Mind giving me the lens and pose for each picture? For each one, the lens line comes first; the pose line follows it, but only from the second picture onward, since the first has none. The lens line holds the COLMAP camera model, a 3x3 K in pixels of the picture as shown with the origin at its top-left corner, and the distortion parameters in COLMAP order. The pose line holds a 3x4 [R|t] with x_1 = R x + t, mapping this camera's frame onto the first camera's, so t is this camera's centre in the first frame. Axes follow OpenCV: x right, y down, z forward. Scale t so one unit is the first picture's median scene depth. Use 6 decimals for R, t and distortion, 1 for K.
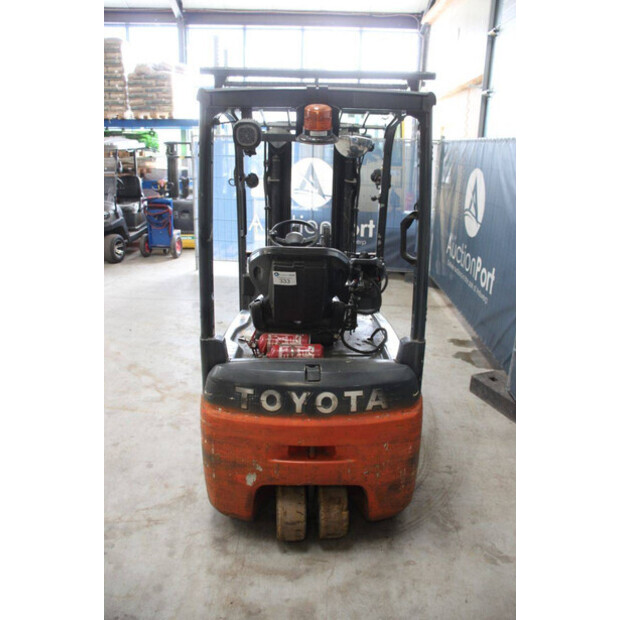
lens RADIAL K [[516.1, 0, 315.6], [0, 516.1, 311.0], [0, 0, 1]] dist [-0.145137, 0.097690]
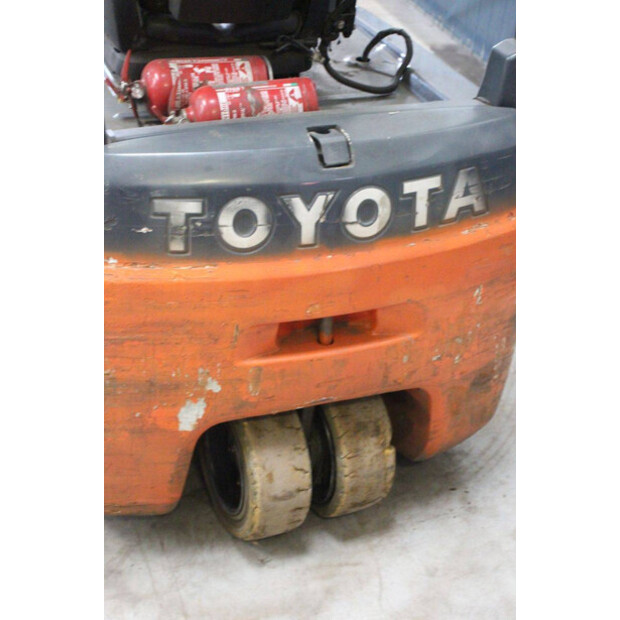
lens RADIAL K [[1157.6, 0, 312.0], [0, 1157.6, 308.9], [0, 0, 1]] dist [0.206065, 0.000000]
pose [[0.937535, -0.140742, 0.318149, -0.323121], [0.056688, 0.964093, 0.259444, 0.000526], [-0.343240, -0.225203, 0.911850, 0.100178]]
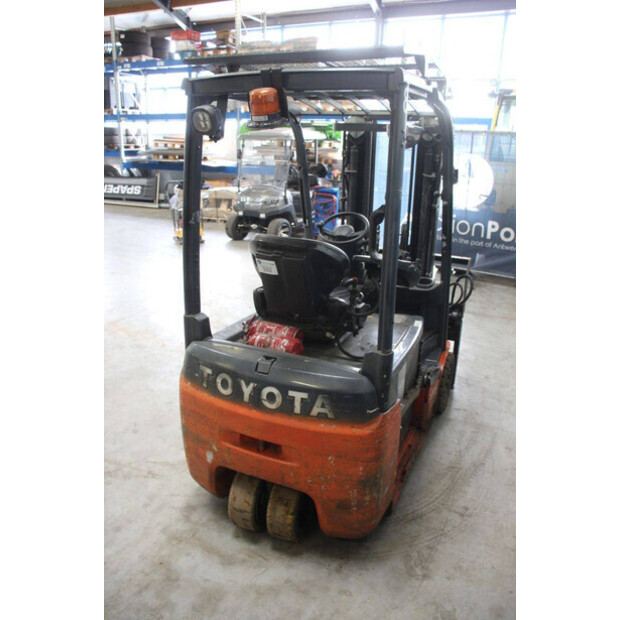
lens RADIAL K [[516.1, 0, 313.2], [0, 516.1, 311.5], [0, 0, 1]] dist [-0.145137, 0.097690]
pose [[0.898915, 0.140969, -0.414825, 0.441098], [-0.137553, 0.989755, 0.038274, -0.028409], [0.415970, 0.022655, 0.909096, 0.140326]]
